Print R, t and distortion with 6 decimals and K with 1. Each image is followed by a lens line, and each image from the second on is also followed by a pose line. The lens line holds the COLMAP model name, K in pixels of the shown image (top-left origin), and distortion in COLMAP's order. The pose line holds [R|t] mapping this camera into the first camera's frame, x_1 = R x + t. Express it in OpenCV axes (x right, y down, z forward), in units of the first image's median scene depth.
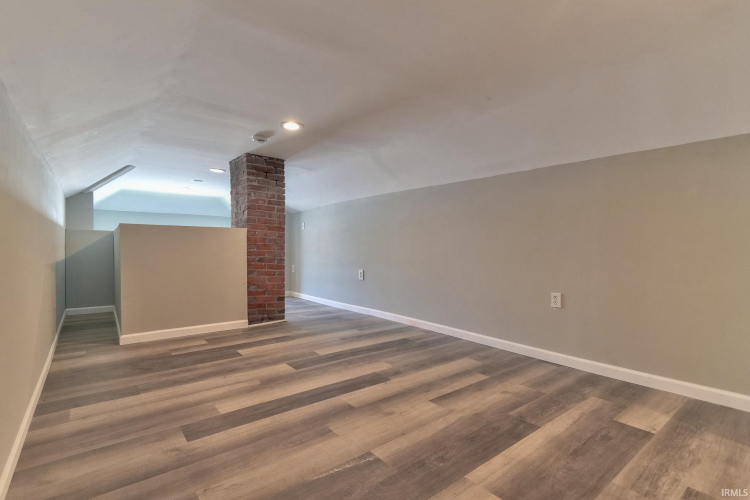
lens RADIAL K [[352.1, 0, 371.6], [0, 352.1, 253.0], [0, 0, 1]] dist [0.002752, -0.000156]
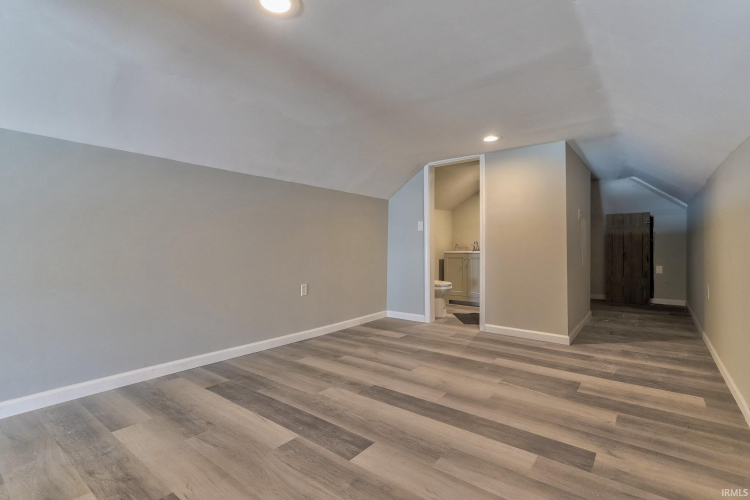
lens RADIAL K [[352.1, 0, 371.1], [0, 352.1, 245.2], [0, 0, 1]] dist [0.002752, -0.000156]
pose [[-0.230717, 0.001834, 0.973019, -0.835237], [0.011839, 0.999929, 0.000922, -0.028126], [-0.972949, 0.011733, -0.230723, 1.146635]]
